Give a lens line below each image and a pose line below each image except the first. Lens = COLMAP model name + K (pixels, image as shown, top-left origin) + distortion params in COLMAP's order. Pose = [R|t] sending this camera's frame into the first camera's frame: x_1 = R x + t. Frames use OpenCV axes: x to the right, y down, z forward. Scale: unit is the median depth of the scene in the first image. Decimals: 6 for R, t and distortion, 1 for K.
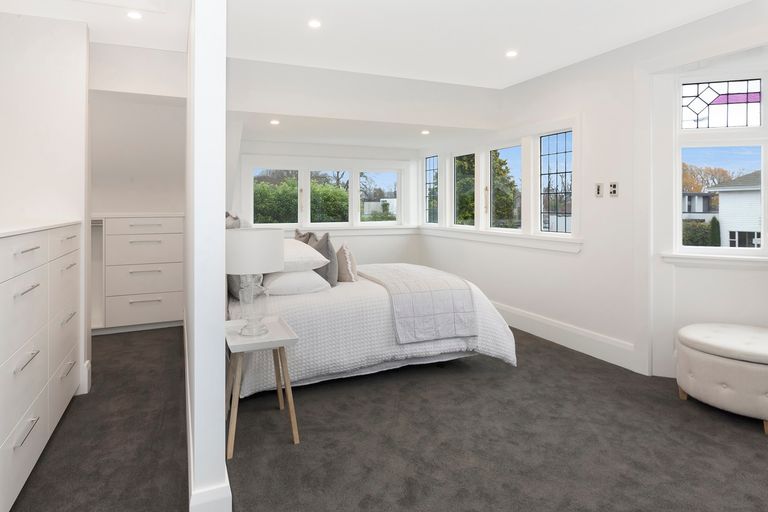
lens RADIAL K [[470.0, 0, 383.7], [0, 470.0, 256.1], [0, 0, 1]] dist [0.000913, -0.000399]
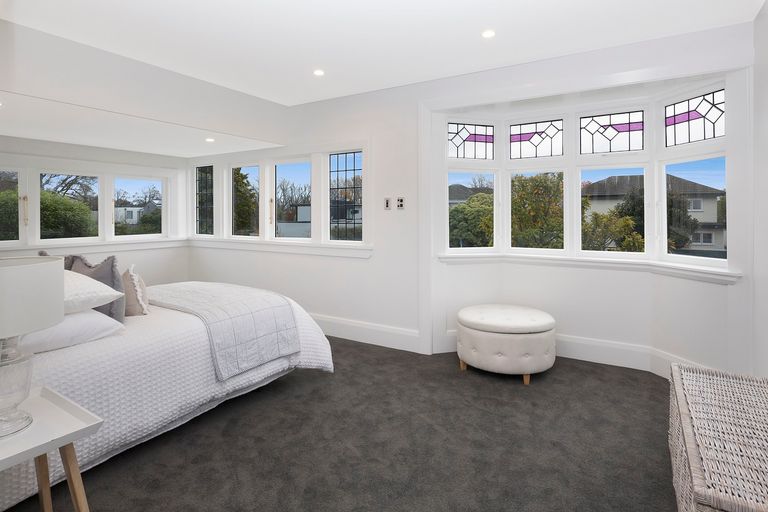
lens RADIAL K [[398.0, 0, 394.0], [0, 398.0, 235.5], [0, 0, 1]] dist [-0.010731, 0.000874]
pose [[0.809651, -0.033191, 0.585973, -0.123857], [0.064691, 0.997363, -0.032892, -0.031047], [-0.583336, 0.064538, 0.809663, 0.217414]]
